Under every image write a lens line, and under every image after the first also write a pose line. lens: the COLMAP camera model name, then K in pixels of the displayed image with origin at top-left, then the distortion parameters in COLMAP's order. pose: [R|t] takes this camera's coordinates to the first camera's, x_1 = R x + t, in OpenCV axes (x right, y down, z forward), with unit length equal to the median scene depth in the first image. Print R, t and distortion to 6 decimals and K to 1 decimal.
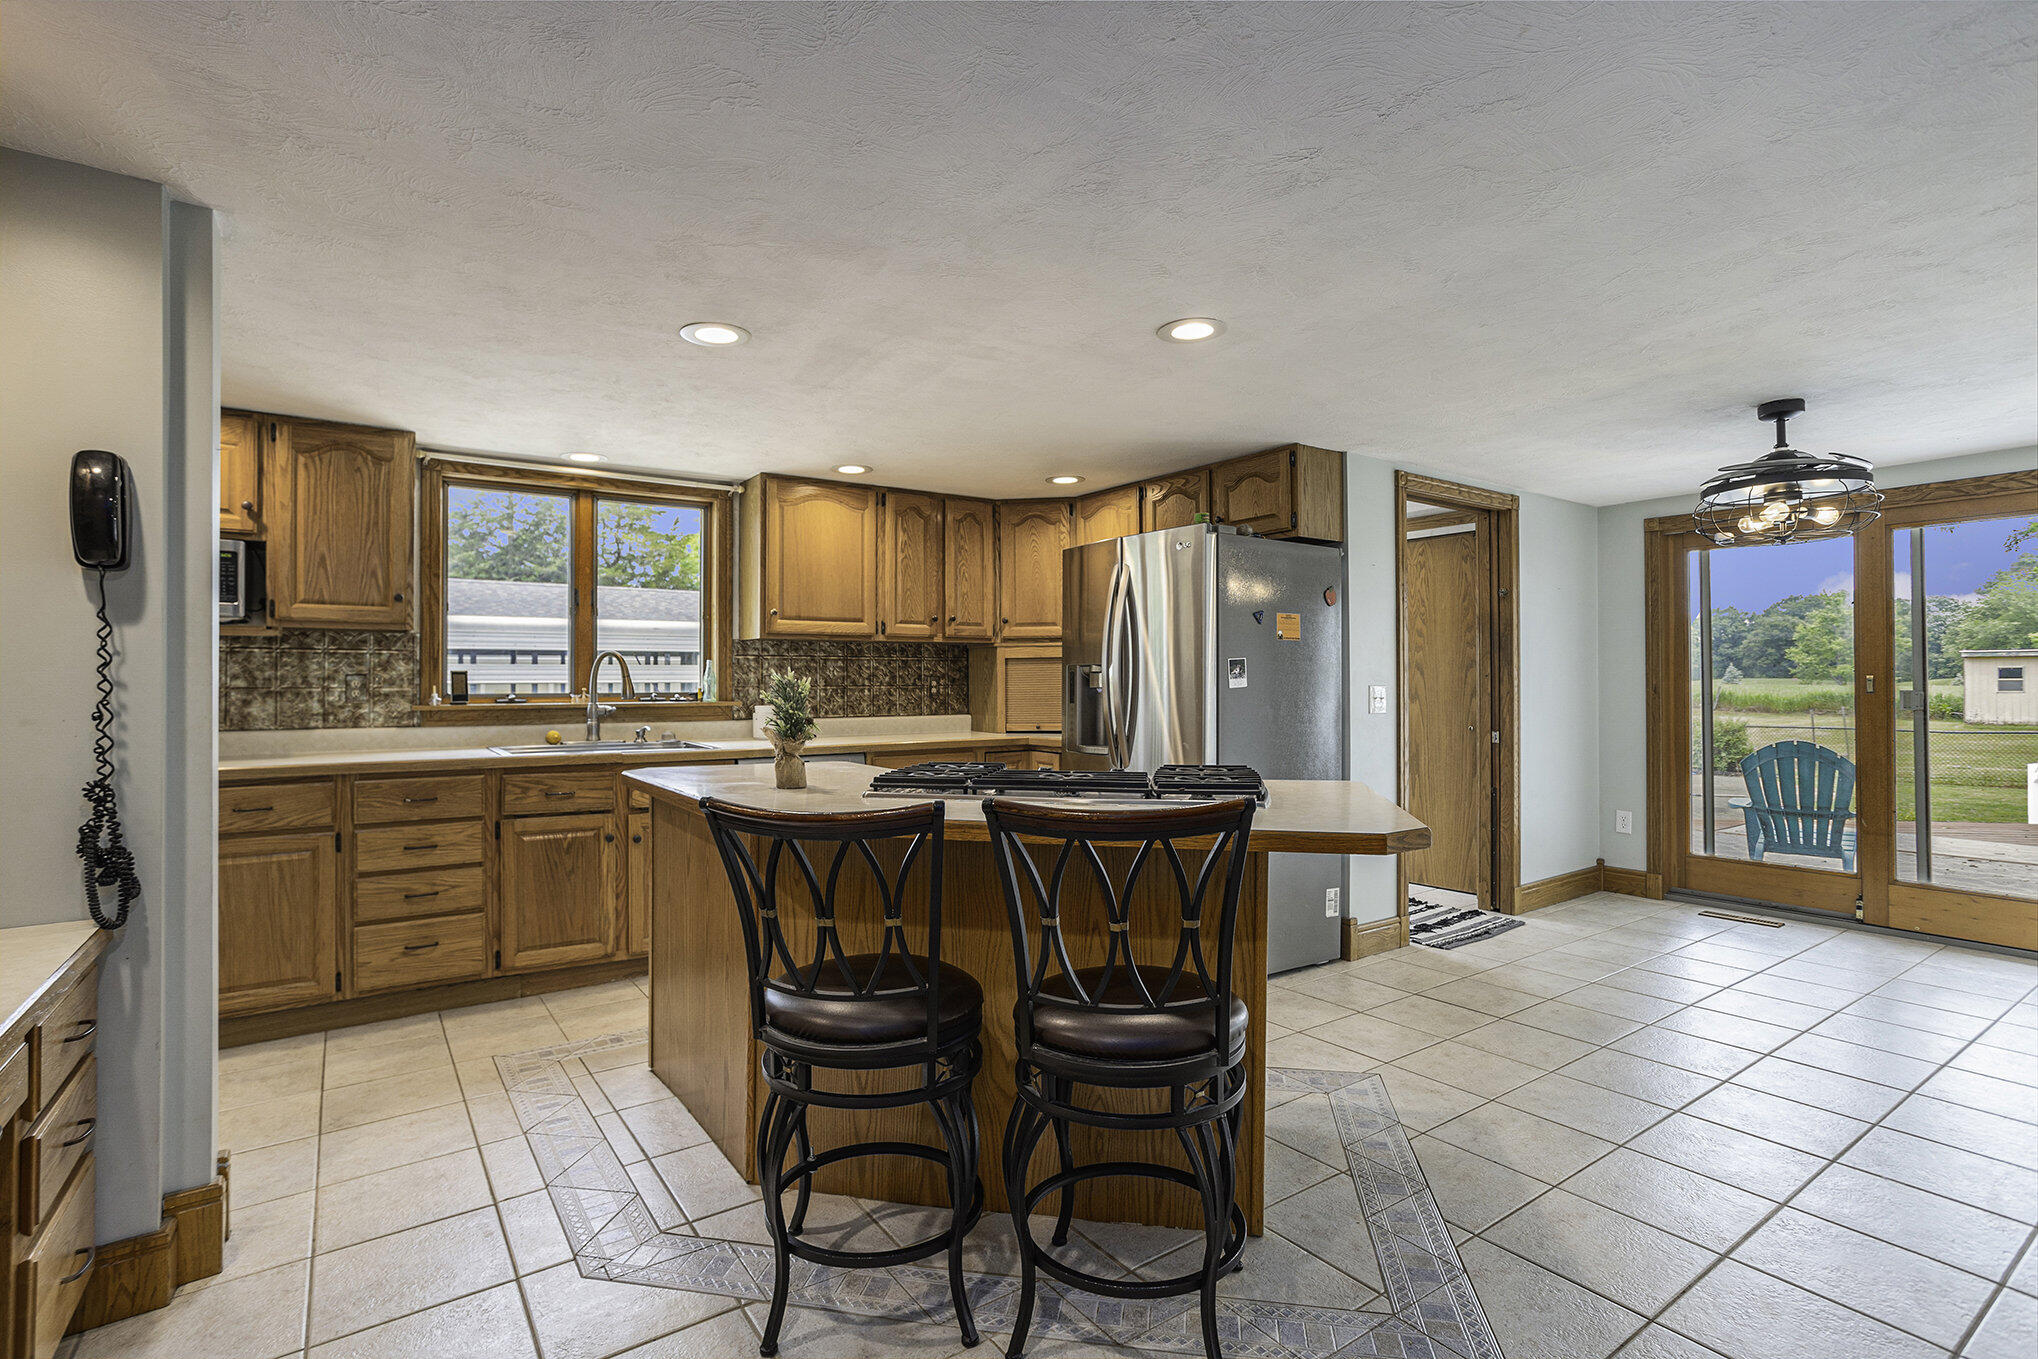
lens RADIAL K [[976.7, 0, 1019.0], [0, 976.7, 679.5], [0, 0, 1]] dist [-0.047070, 0.027435]
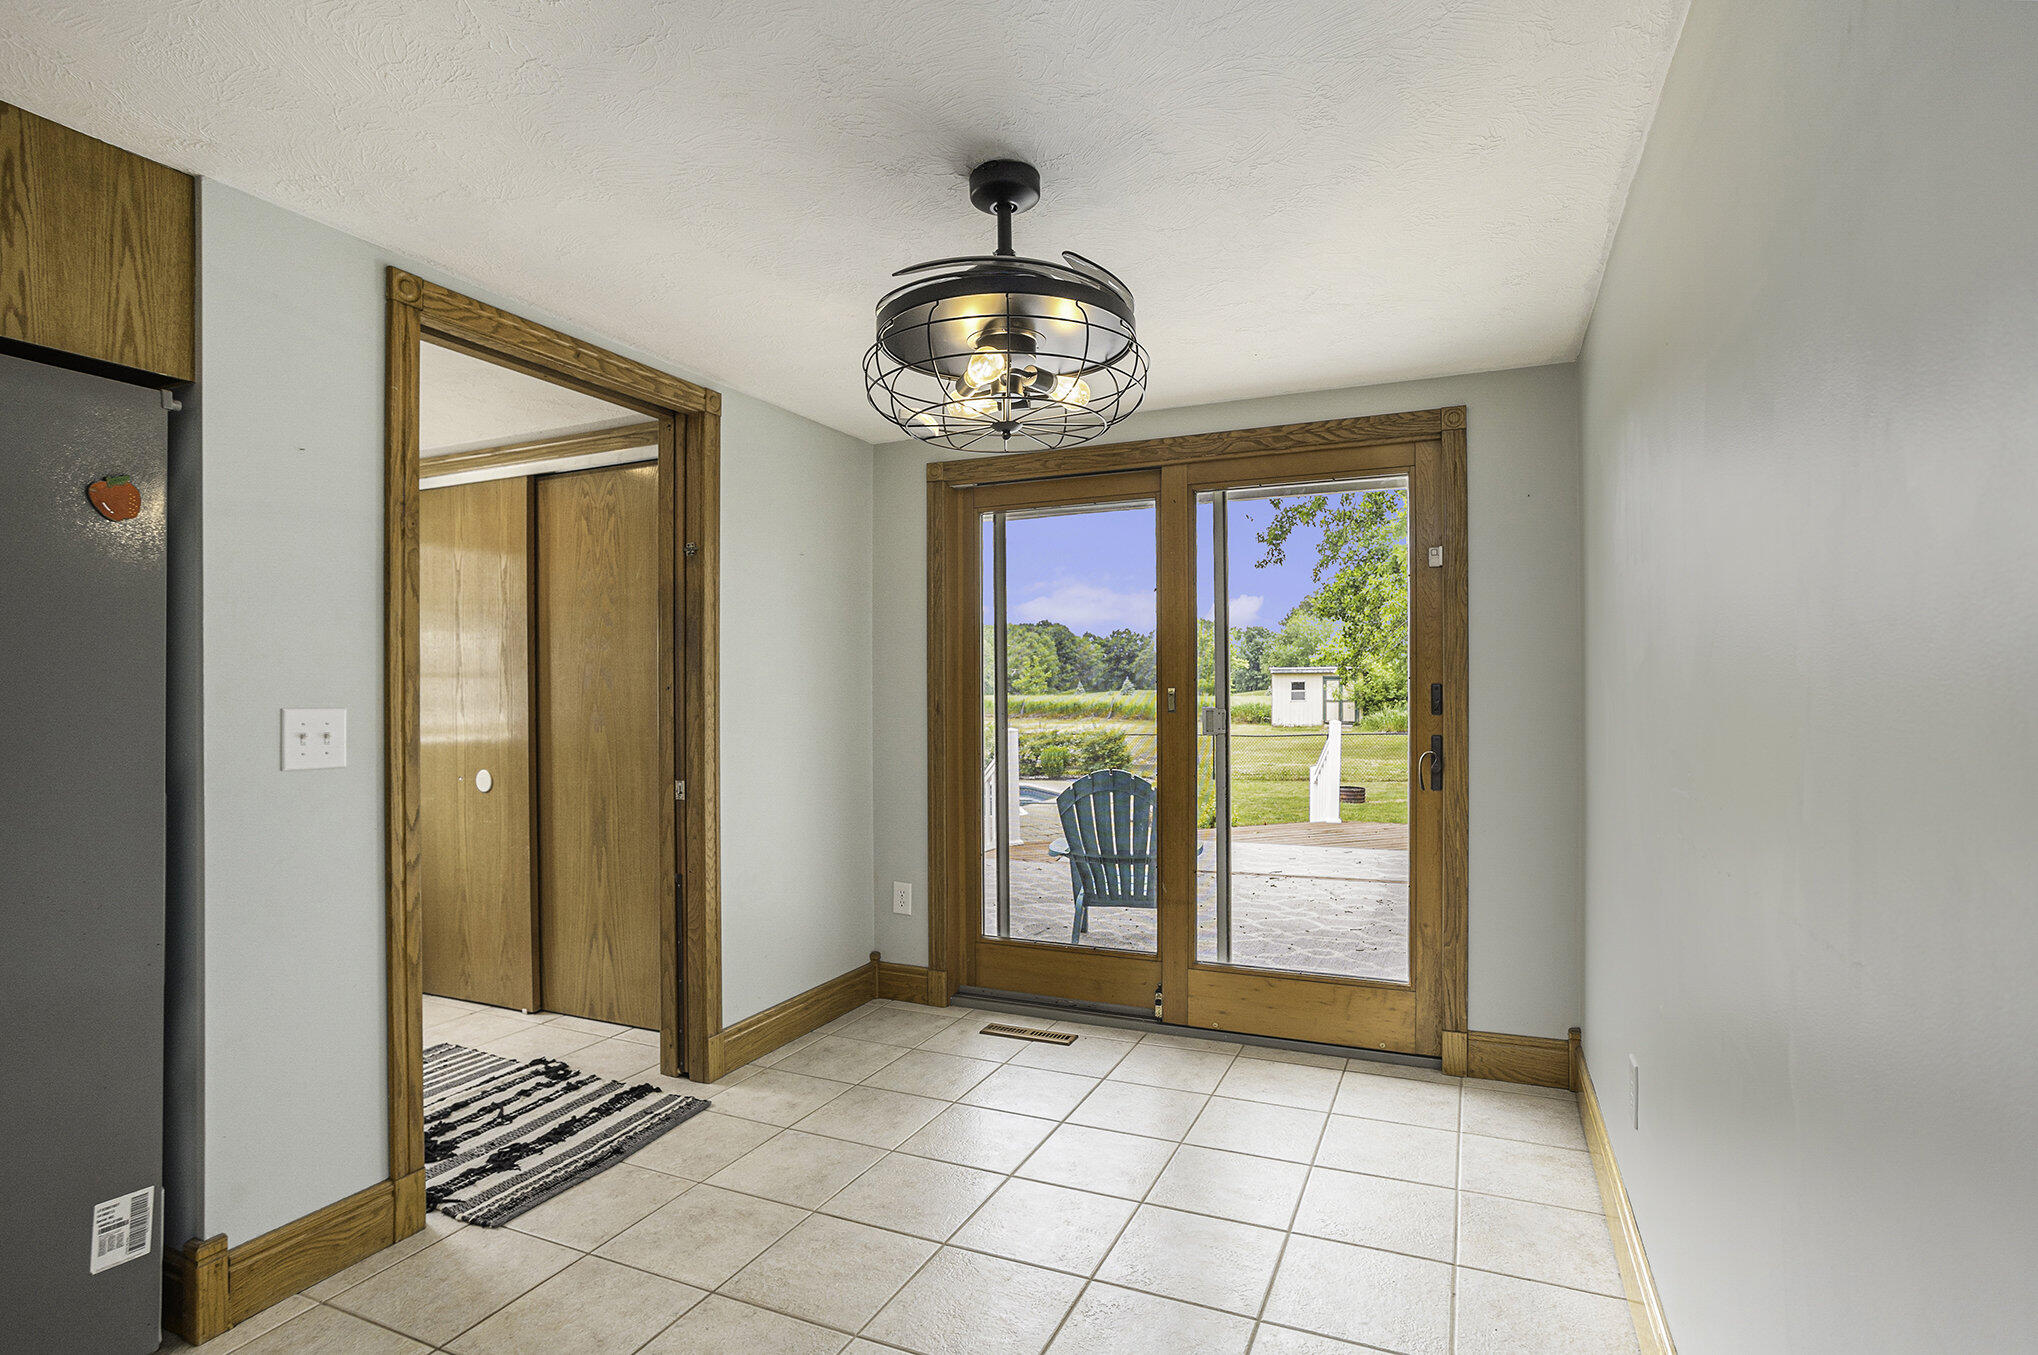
lens RADIAL K [[1008.8, 0, 1040.7], [0, 1008.8, 713.1], [0, 0, 1]] dist [-0.028219, 0.000179]
pose [[0.851106, -0.011326, 0.524872, 0.361424], [-0.000359, 0.999754, 0.022155, -0.002164], [-0.524994, -0.019045, 0.850893, 0.357227]]
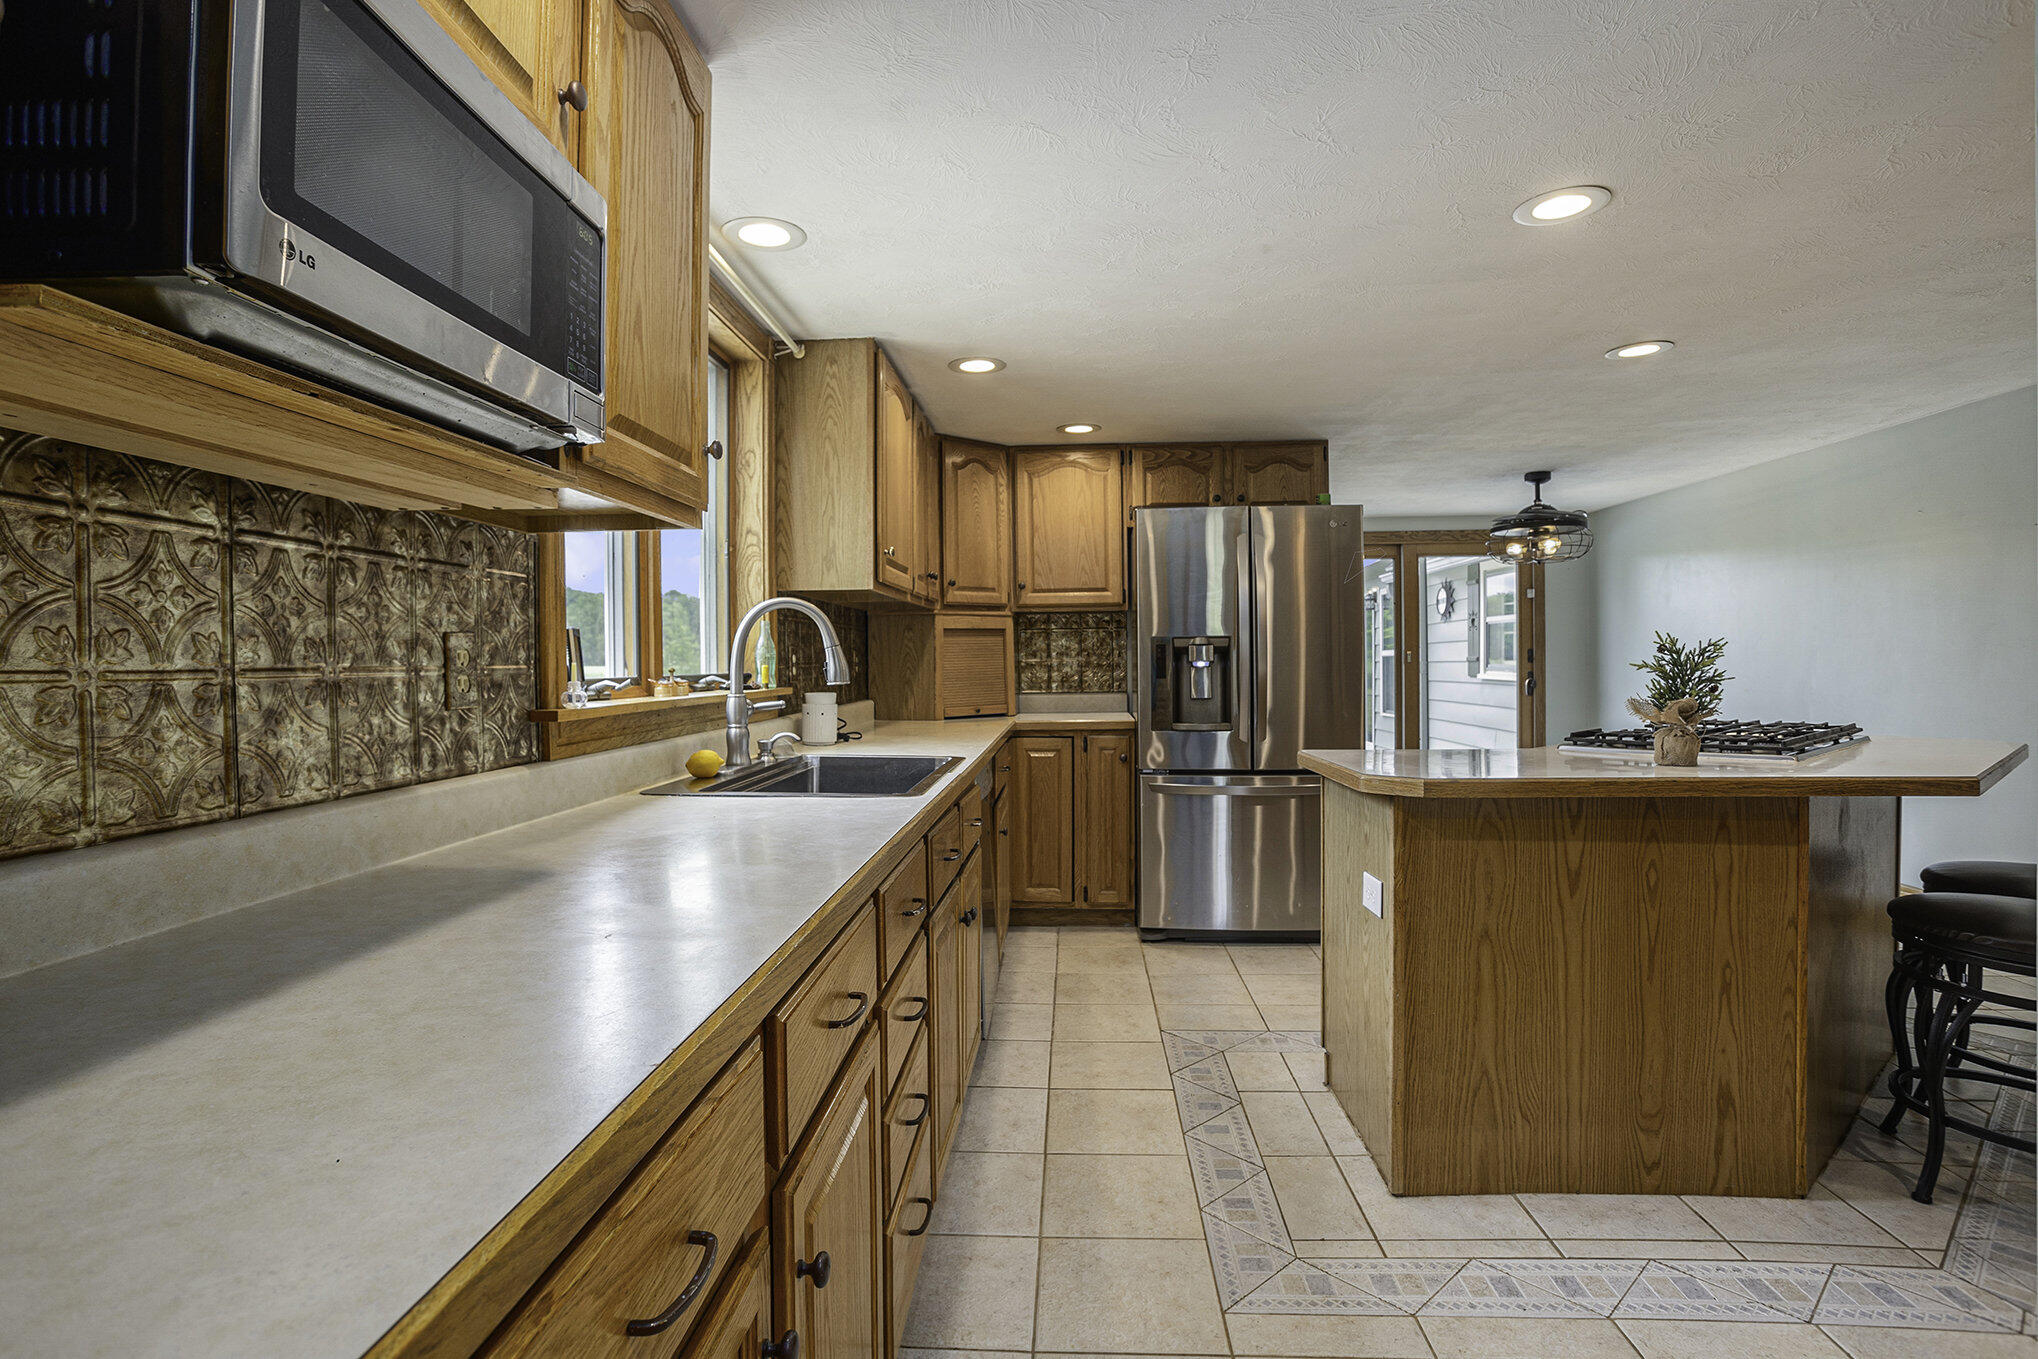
lens RADIAL K [[1000.0, 0, 1019.0], [0, 1000.0, 679.5], [0, 0, 1]] dist [0.000299, 0.000227]
pose [[0.612894, -0.018364, 0.789952, -0.683089], [0.004159, 0.999791, 0.020015, 0.004860], [-0.790154, -0.008982, 0.612842, 0.467393]]
